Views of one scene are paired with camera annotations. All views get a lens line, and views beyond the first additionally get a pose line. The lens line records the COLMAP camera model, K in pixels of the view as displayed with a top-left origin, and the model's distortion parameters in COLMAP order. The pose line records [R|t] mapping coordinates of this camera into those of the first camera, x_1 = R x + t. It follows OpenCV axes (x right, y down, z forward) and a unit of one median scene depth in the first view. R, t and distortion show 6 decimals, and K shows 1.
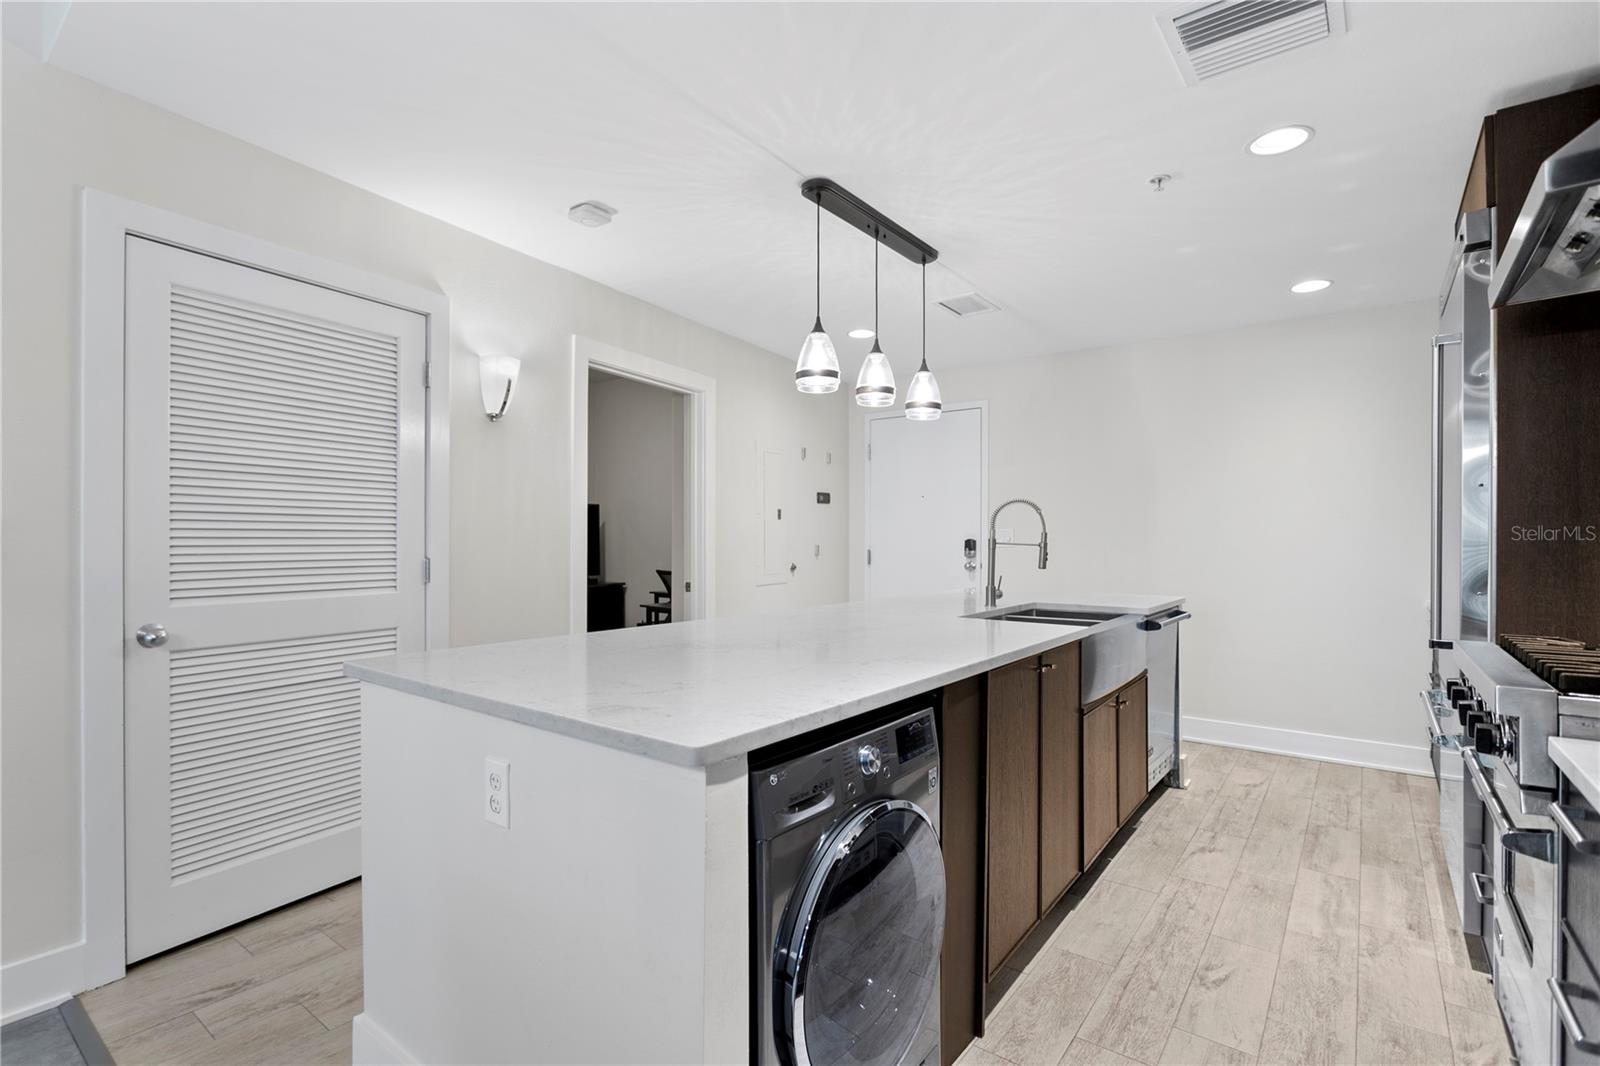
lens RADIAL K [[759.7, 0, 788.3], [0, 759.7, 539.3], [0, 0, 1]] dist [-0.021709, 0.007850]
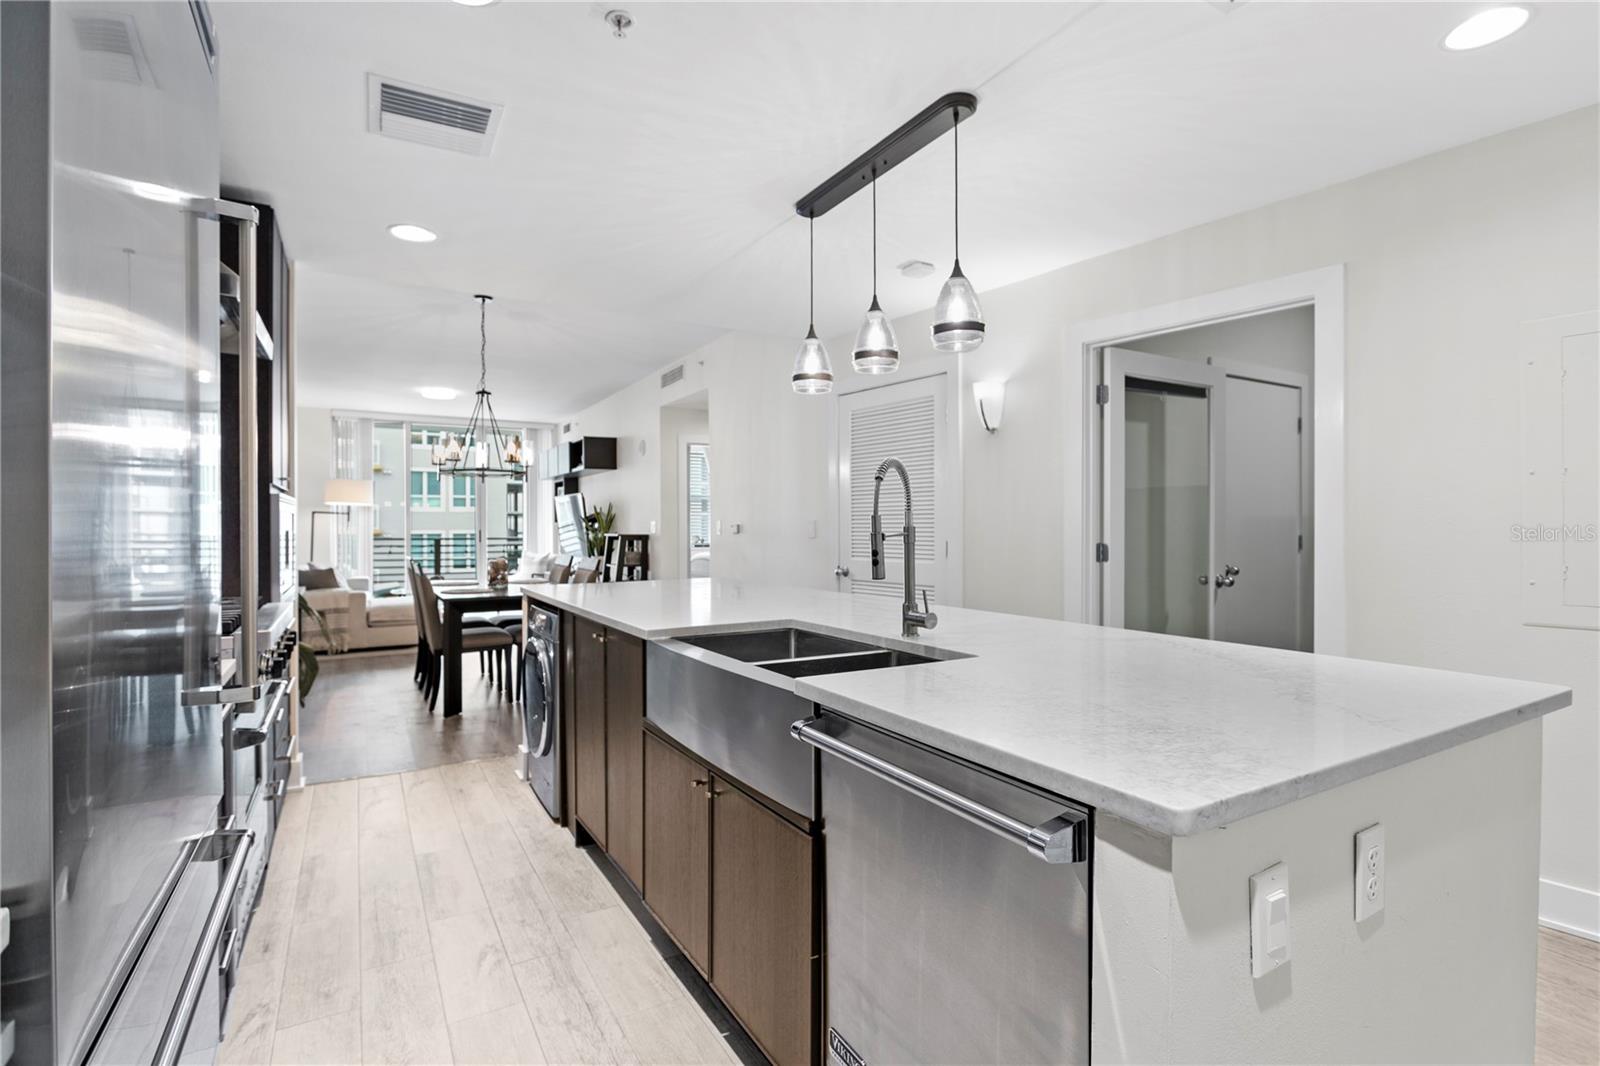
lens RADIAL K [[759.7, 0, 788.3], [0, 759.7, 539.3], [0, 0, 1]] dist [-0.021709, 0.007850]
pose [[-0.381132, 0.012152, -0.924441, 0.952090], [-0.000338, 0.999912, 0.013283, -0.001490], [0.924521, 0.005375, -0.381094, 1.241976]]
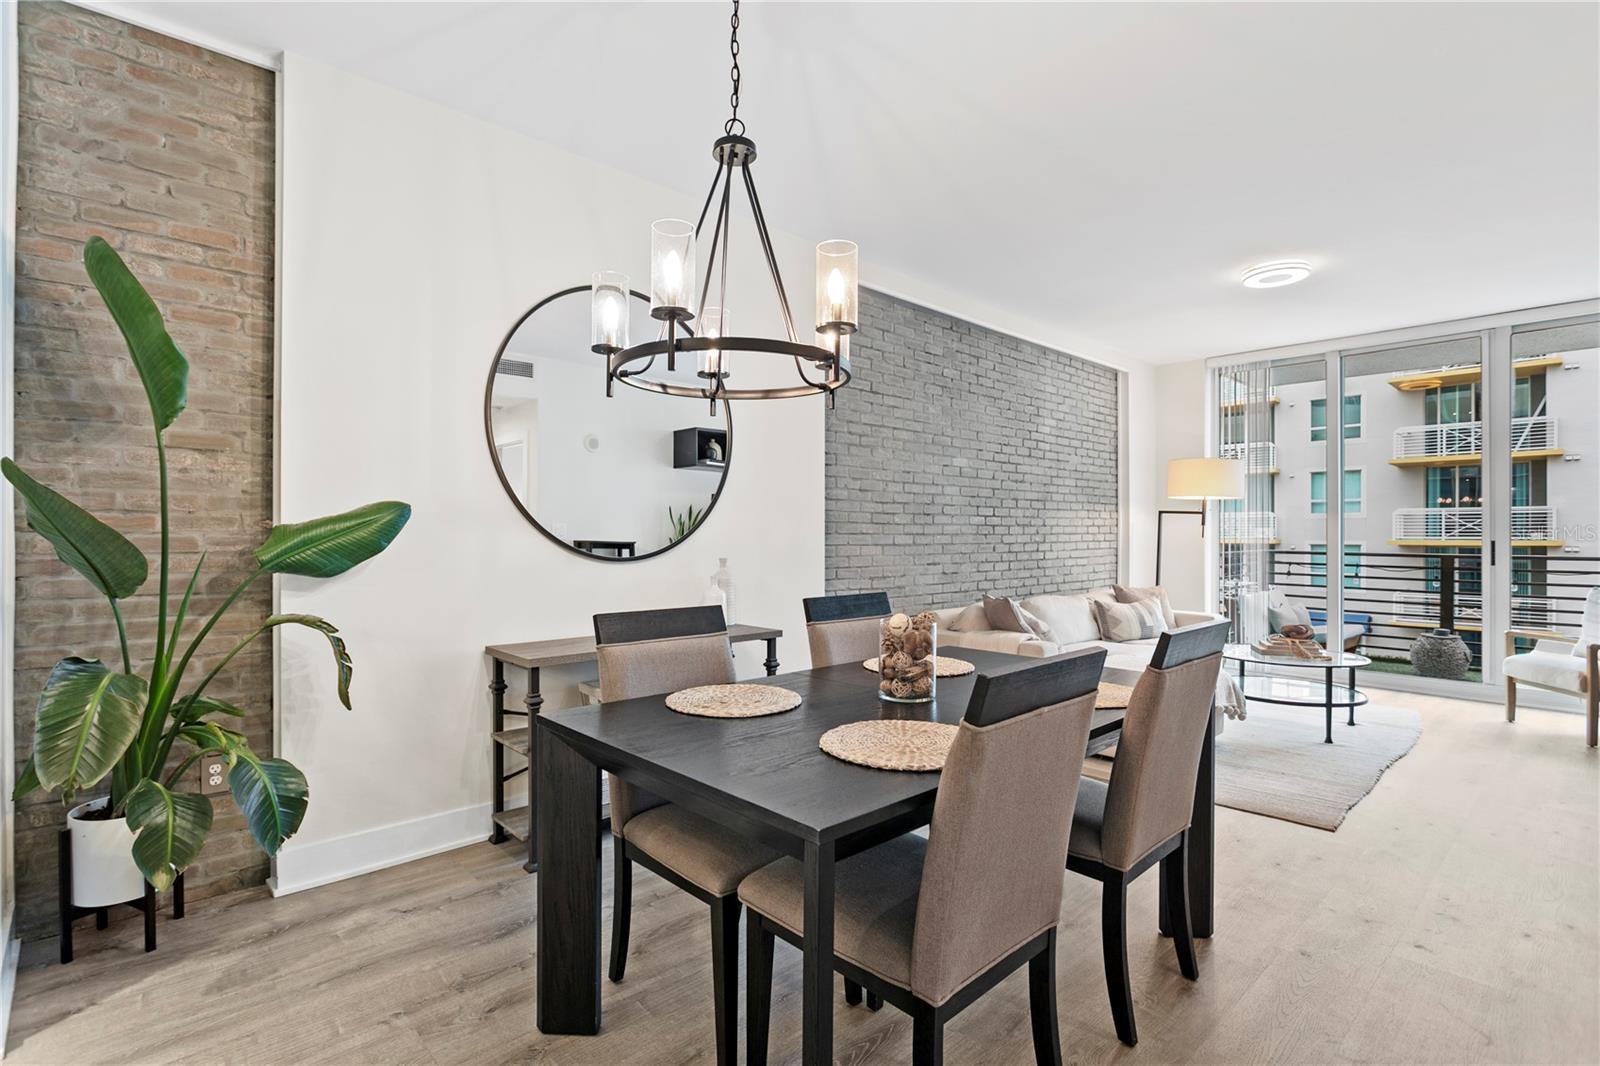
lens RADIAL K [[759.7, 0, 788.3], [0, 759.7, 539.3], [0, 0, 1]] dist [-0.021709, 0.007850]
pose [[-0.984360, -0.002617, 0.176149, -0.586758], [-0.002508, 0.999997, 0.000839, 0.005866], [-0.176151, 0.000384, -0.984363, 0.502590]]
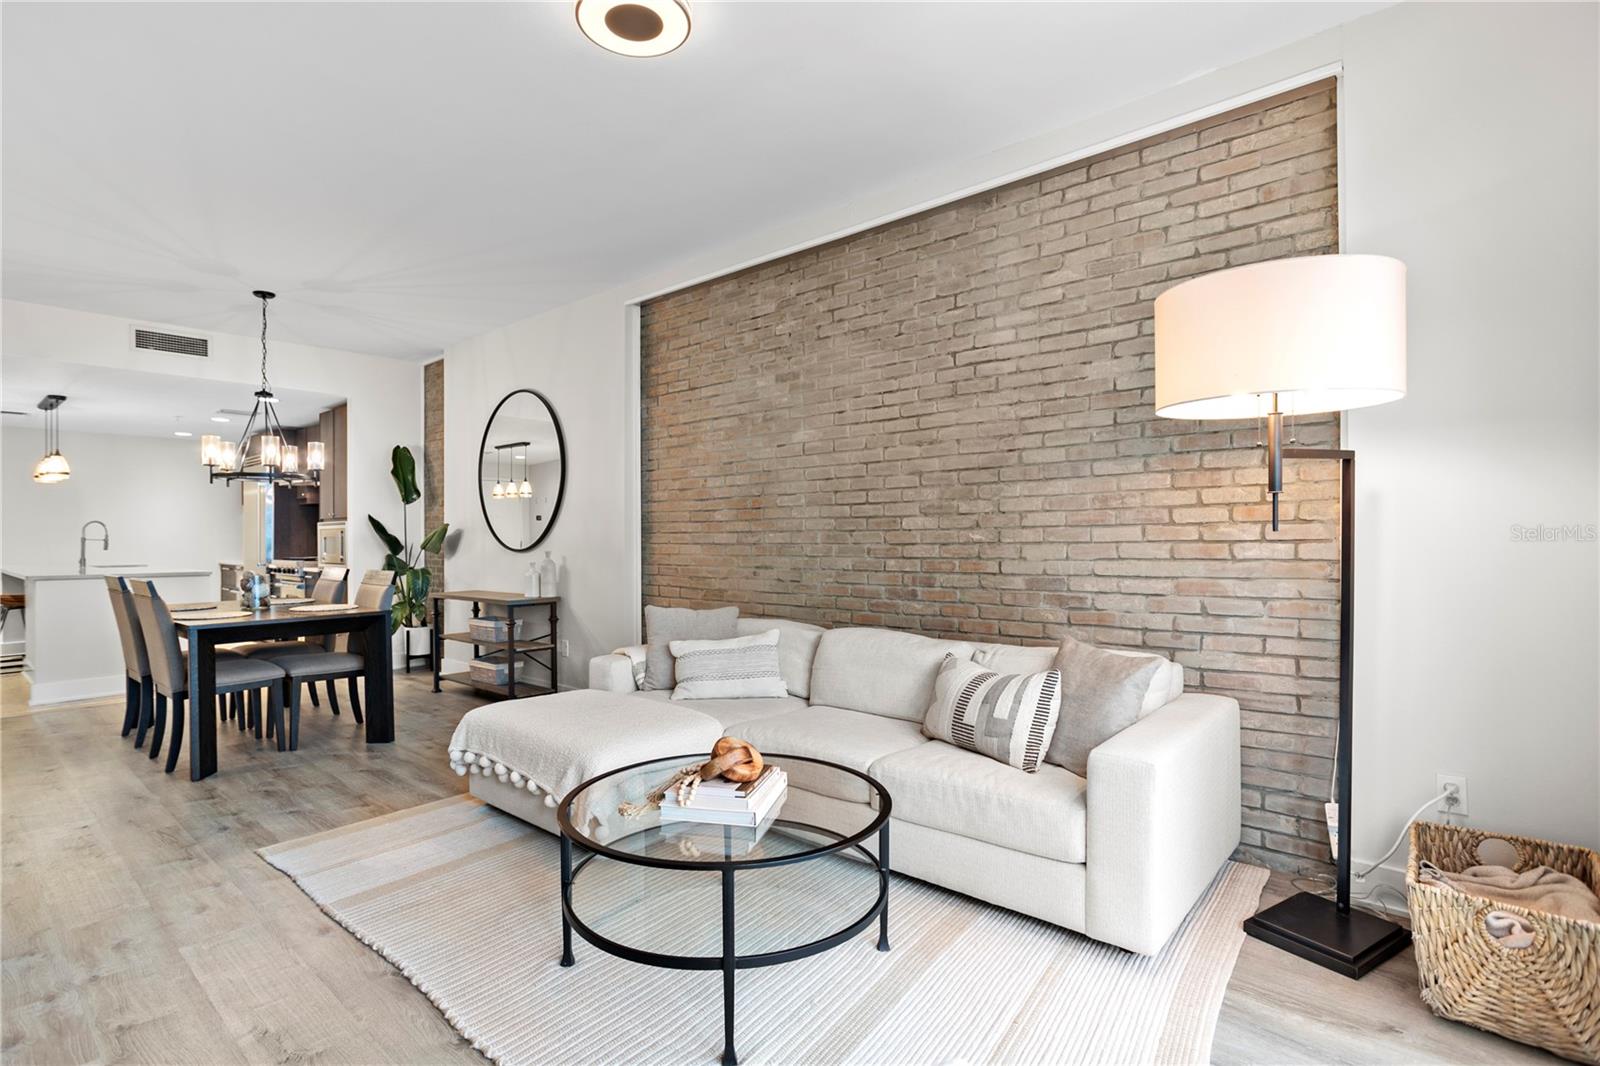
lens RADIAL K [[799.4, 0, 800.0], [0, 799.4, 533.0], [0, 0, 1]] dist [-0.036195, 0.019447]
pose [[0.067700, -0.001521, 0.997705, -2.130301], [0.006444, 0.999979, 0.001087, -0.003574], [-0.997685, 0.006356, 0.067708, -1.445130]]
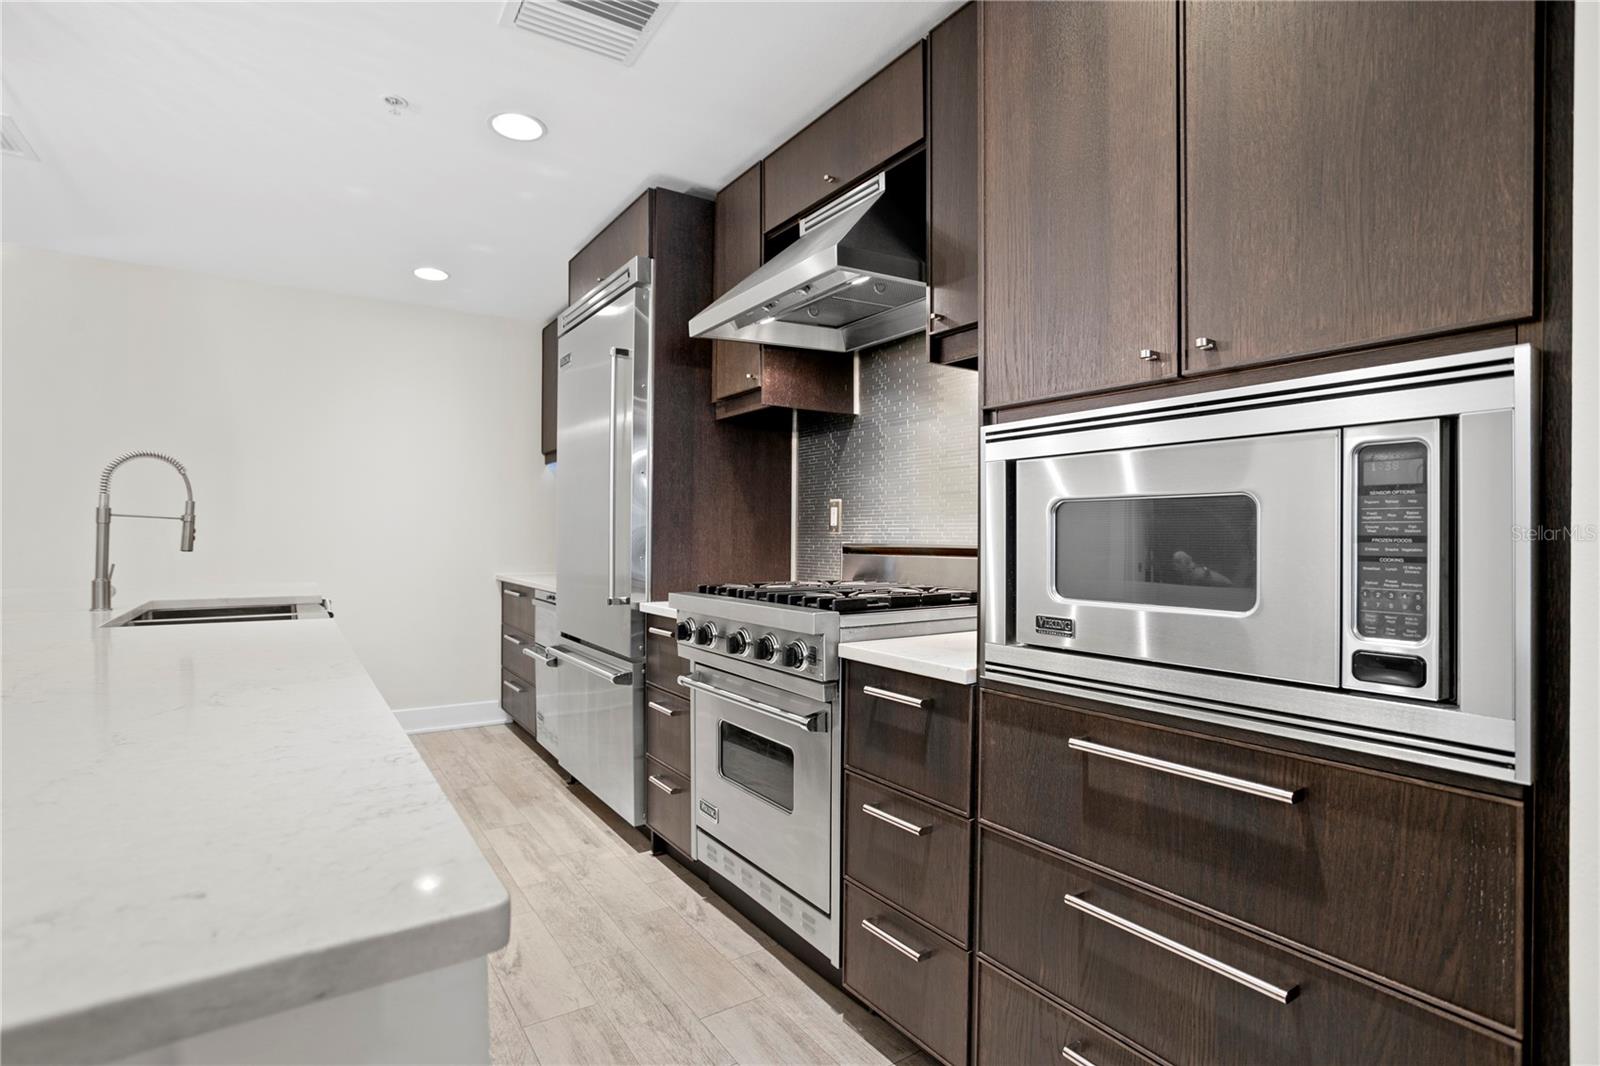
lens RADIAL K [[776.3, 0, 783.5], [0, 776.3, 536.3], [0, 0, 1]] dist [-0.059365, 0.030621]
pose [[0.327846, -0.003504, 0.944725, -0.170925], [-0.003410, 0.999982, 0.004892, 0.020462], [-0.944725, -0.004826, 0.327829, 0.244566]]
